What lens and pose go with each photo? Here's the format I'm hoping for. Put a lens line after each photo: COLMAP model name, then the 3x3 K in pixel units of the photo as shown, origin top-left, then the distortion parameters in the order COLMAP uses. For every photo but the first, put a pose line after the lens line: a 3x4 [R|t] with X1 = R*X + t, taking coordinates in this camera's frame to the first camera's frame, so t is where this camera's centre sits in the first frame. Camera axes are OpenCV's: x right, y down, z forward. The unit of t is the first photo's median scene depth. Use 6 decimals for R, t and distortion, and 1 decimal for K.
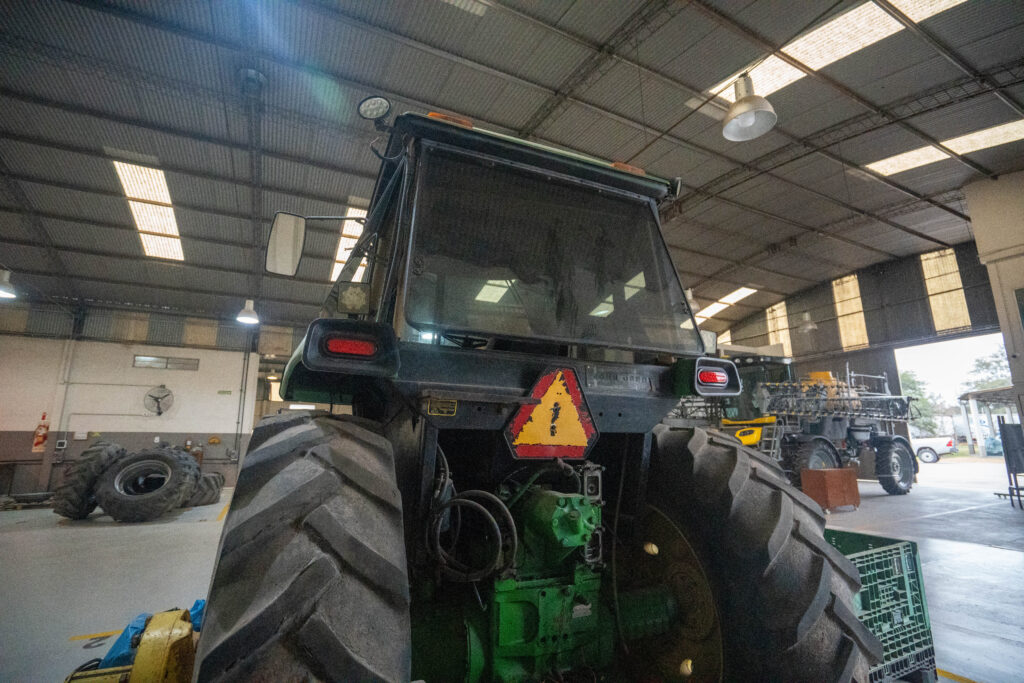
lens RADIAL K [[471.8, 0, 509.2], [0, 471.8, 343.7], [0, 0, 1]] dist [-0.058695, 0.023636]
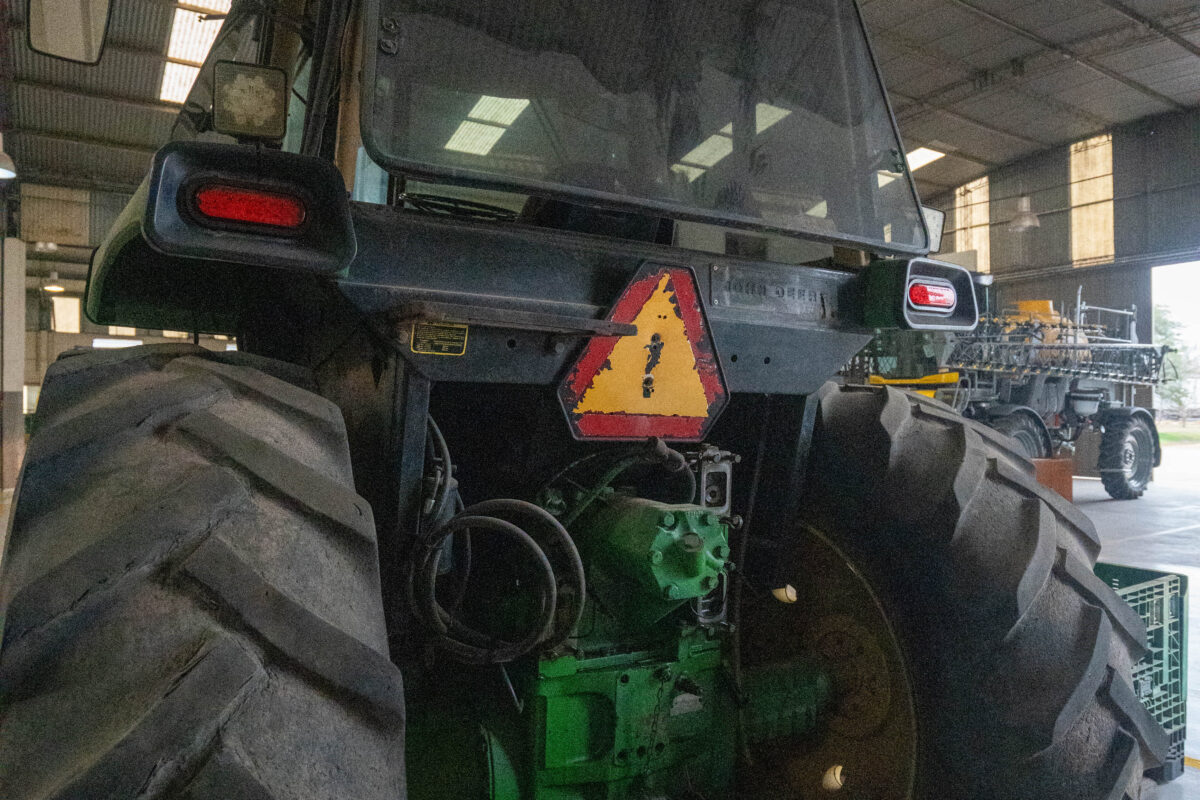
lens RADIAL K [[832.0, 0, 597.5], [0, 832.0, 406.1], [0, 0, 1]] dist [-0.069868, 0.038890]
pose [[0.993027, 0.008027, 0.117614, -0.070798], [-0.031480, 0.979507, 0.198935, 0.022552], [-0.113607, -0.201250, 0.972929, 0.101619]]
